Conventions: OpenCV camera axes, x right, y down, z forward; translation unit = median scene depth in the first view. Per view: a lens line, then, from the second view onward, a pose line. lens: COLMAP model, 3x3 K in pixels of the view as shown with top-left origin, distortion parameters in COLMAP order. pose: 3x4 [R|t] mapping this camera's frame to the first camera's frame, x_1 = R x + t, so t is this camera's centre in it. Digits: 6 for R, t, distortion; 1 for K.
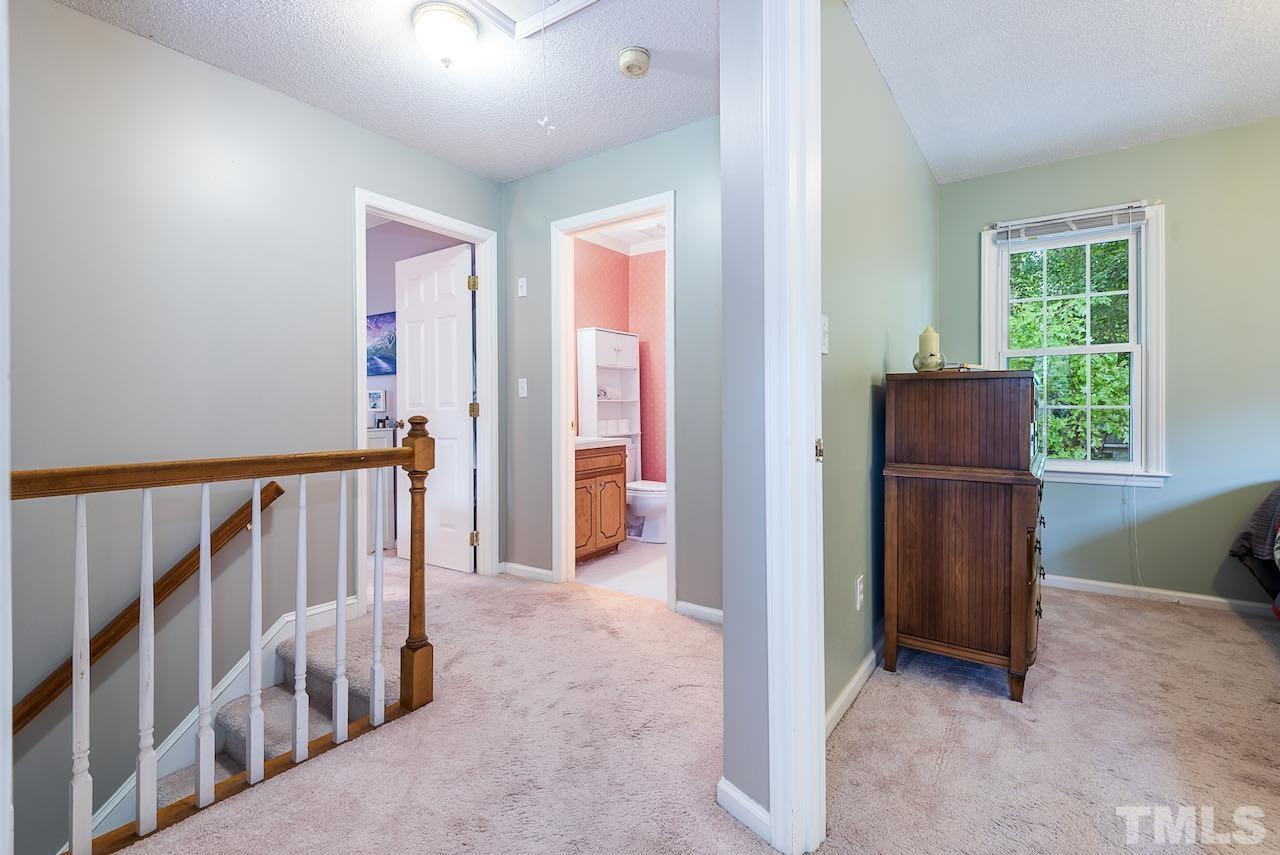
lens RADIAL K [[581.7, 0, 634.9], [0, 581.7, 410.9], [0, 0, 1]] dist [0.028000, -0.028460]
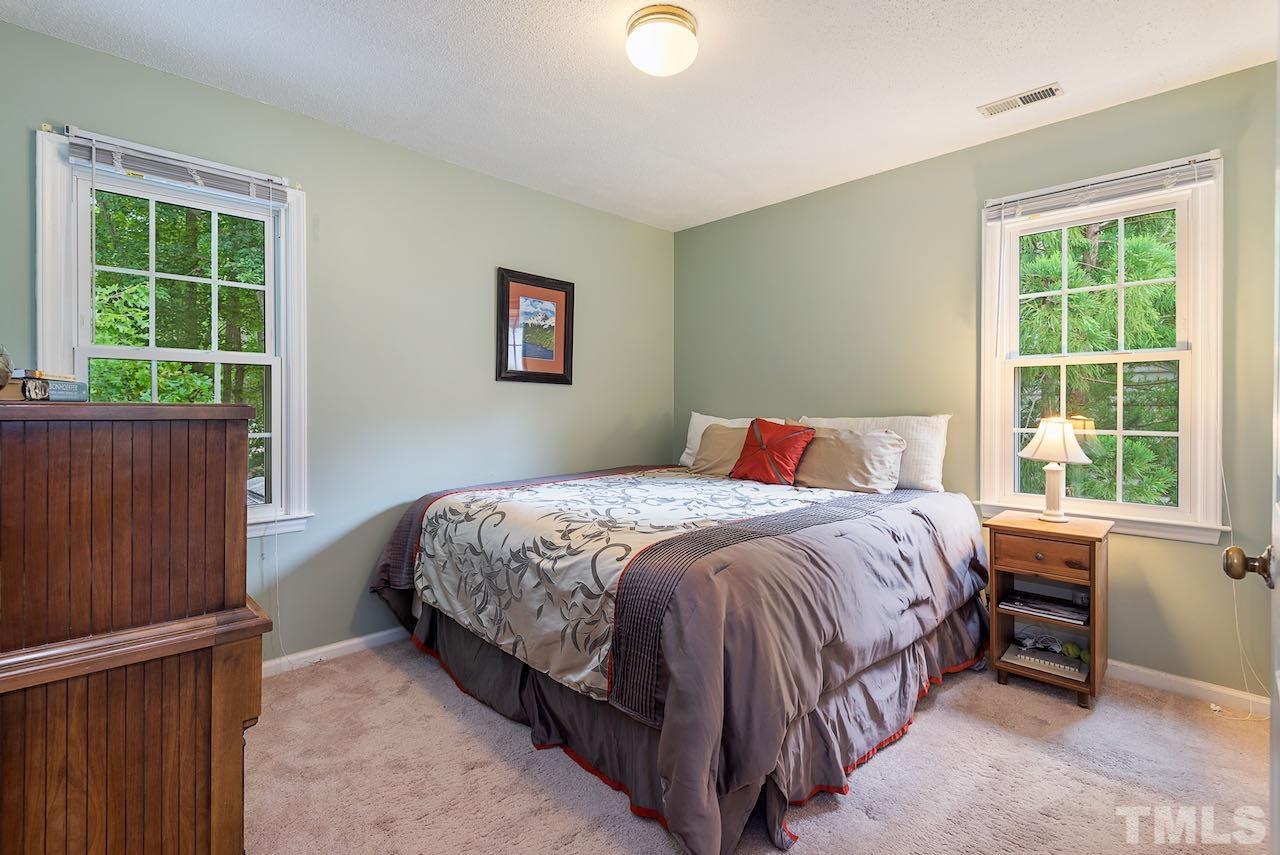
lens RADIAL K [[590.7, 0, 621.7], [0, 590.7, 411.0], [0, 0, 1]] dist [0.014303, -0.006161]
pose [[0.194589, -0.004395, 0.980875, 0.155584], [0.000570, 0.999990, 0.004367, -0.042538], [-0.980885, -0.000290, 0.194590, 0.380308]]
